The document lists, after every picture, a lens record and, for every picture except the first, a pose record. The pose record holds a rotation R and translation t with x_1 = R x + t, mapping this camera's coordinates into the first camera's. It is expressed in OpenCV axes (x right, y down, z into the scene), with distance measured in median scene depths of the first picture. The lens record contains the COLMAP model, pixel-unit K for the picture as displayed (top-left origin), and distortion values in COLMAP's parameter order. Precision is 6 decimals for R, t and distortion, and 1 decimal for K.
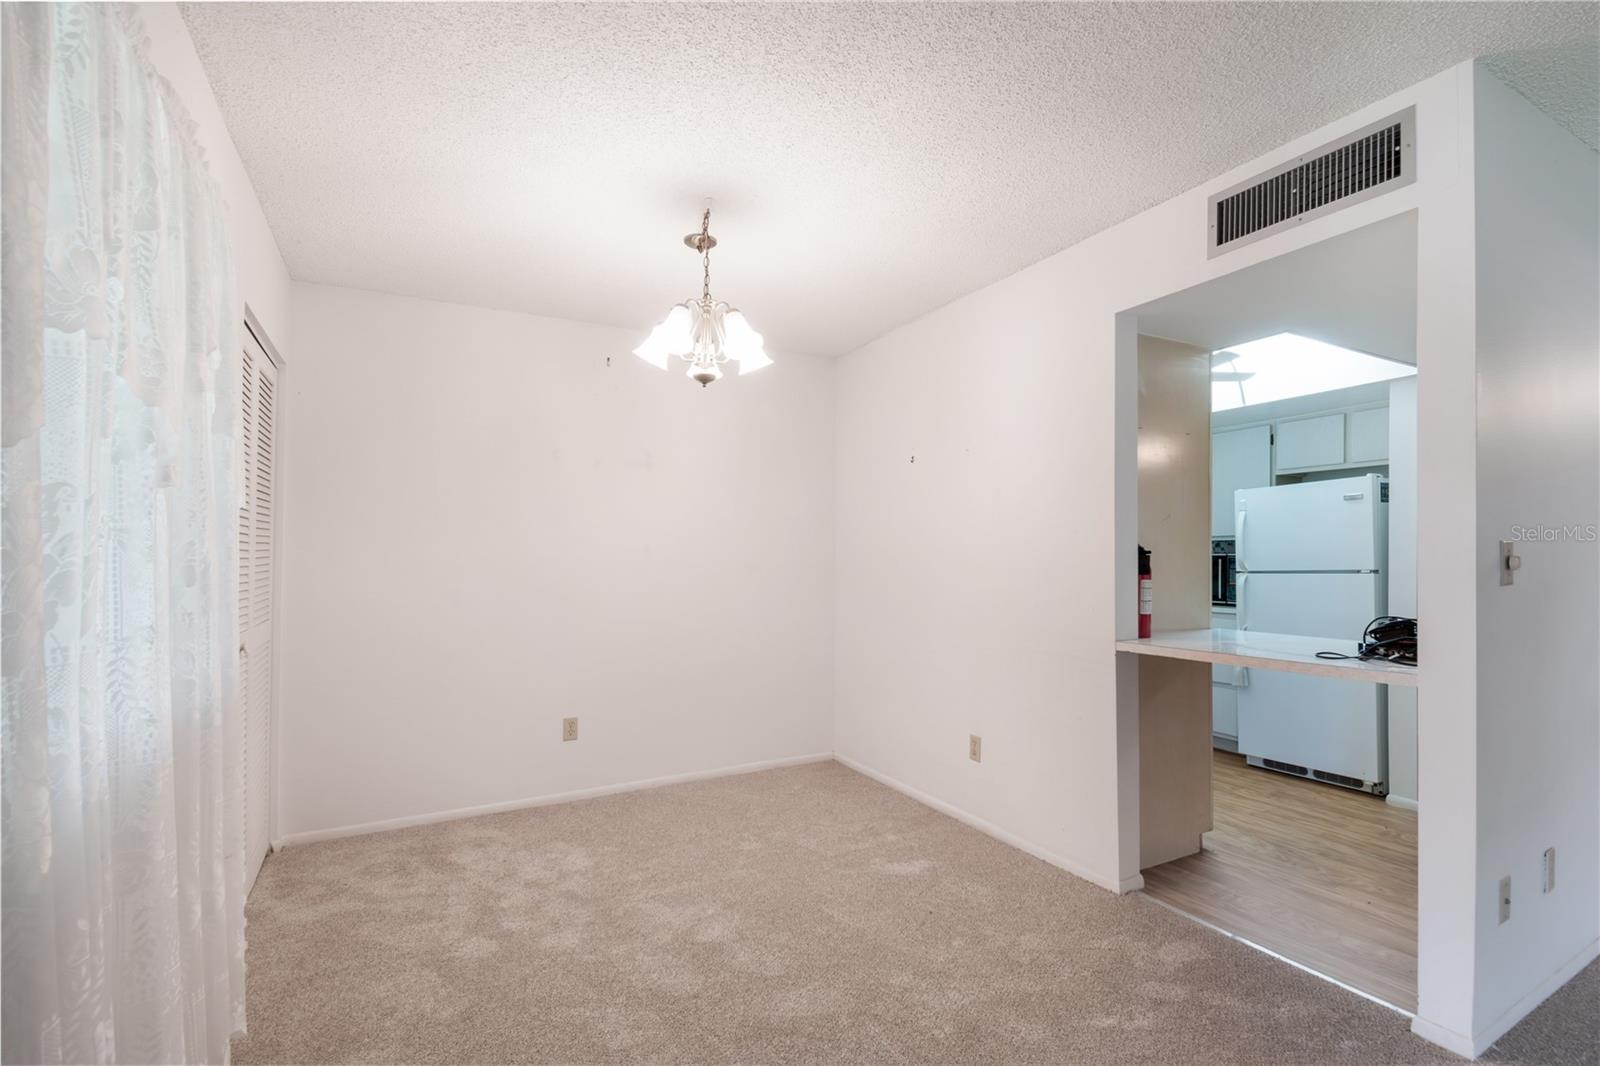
lens RADIAL K [[732.7, 0, 801.6], [0, 732.7, 555.2], [0, 0, 1]] dist [0.000225, 0.000075]
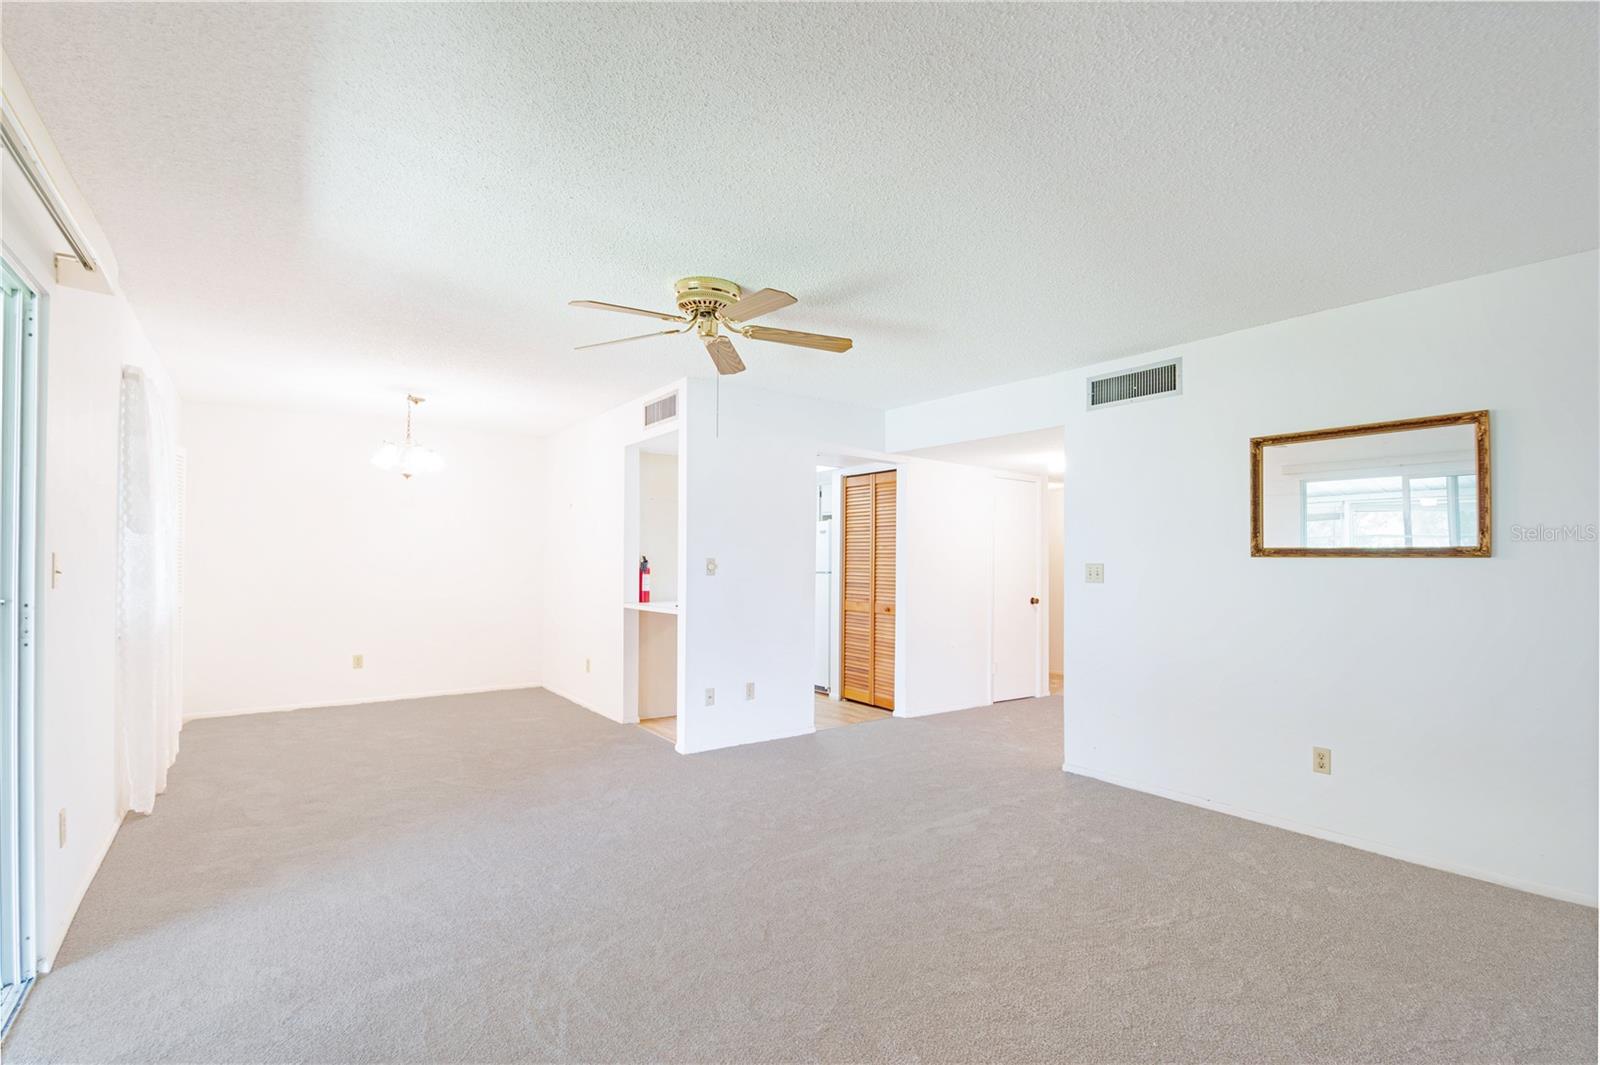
lens RADIAL K [[732.7, 0, 801.6], [0, 732.7, 554.7], [0, 0, 1]] dist [0.000225, 0.000075]
pose [[0.990322, 0.016097, 0.137856, 0.616728], [-0.015005, 0.999847, -0.008961, -0.008097], [-0.137979, 0.006806, 0.990412, -1.085595]]
